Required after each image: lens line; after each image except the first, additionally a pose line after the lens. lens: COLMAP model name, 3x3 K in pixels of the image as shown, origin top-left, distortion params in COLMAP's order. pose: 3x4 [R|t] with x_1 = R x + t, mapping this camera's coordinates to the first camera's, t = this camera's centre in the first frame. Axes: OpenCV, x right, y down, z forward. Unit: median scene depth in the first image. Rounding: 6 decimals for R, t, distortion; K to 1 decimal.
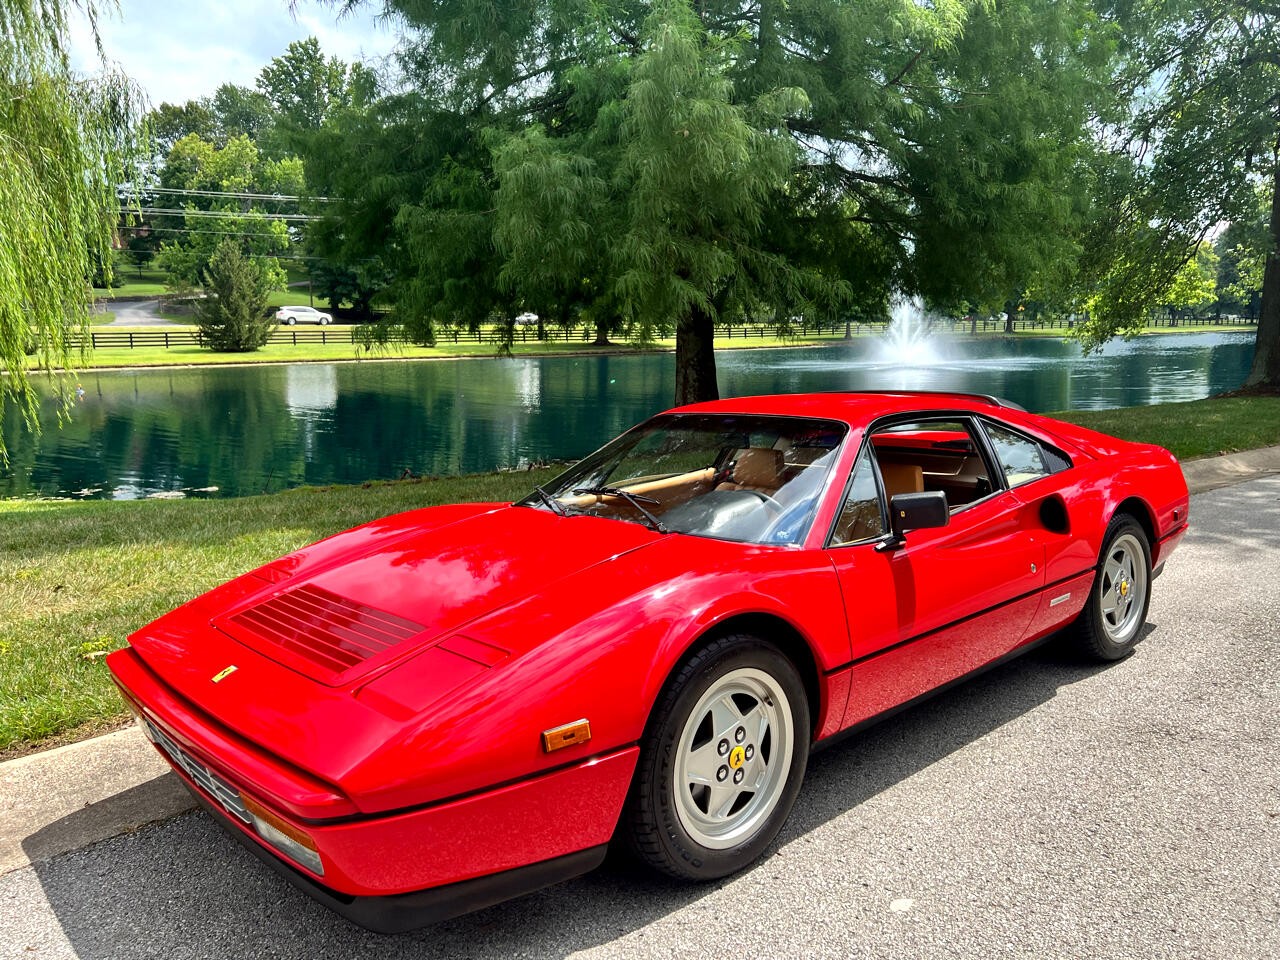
lens RADIAL K [[963.5, 0, 638.1], [0, 963.5, 482.6], [0, 0, 1]] dist [0.053185, -0.058479]
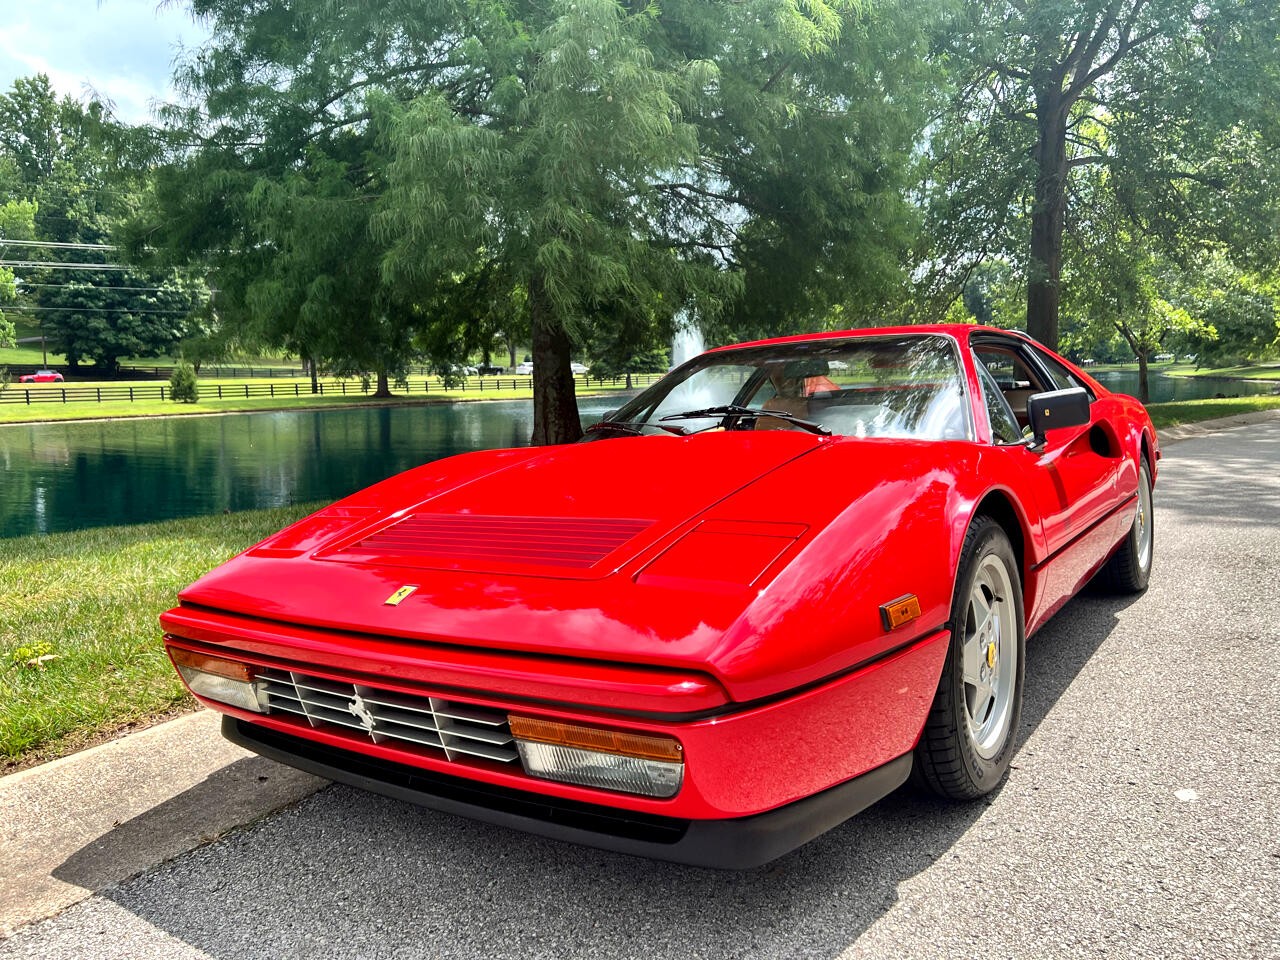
lens RADIAL K [[963.5, 0, 637.6], [0, 963.5, 478.5], [0, 0, 1]] dist [0.053185, -0.058479]
pose [[0.973186, -0.039170, 0.226659, -0.220975], [0.052991, 0.997067, -0.055218, 0.084004], [-0.223831, 0.065749, 0.972408, 0.107223]]
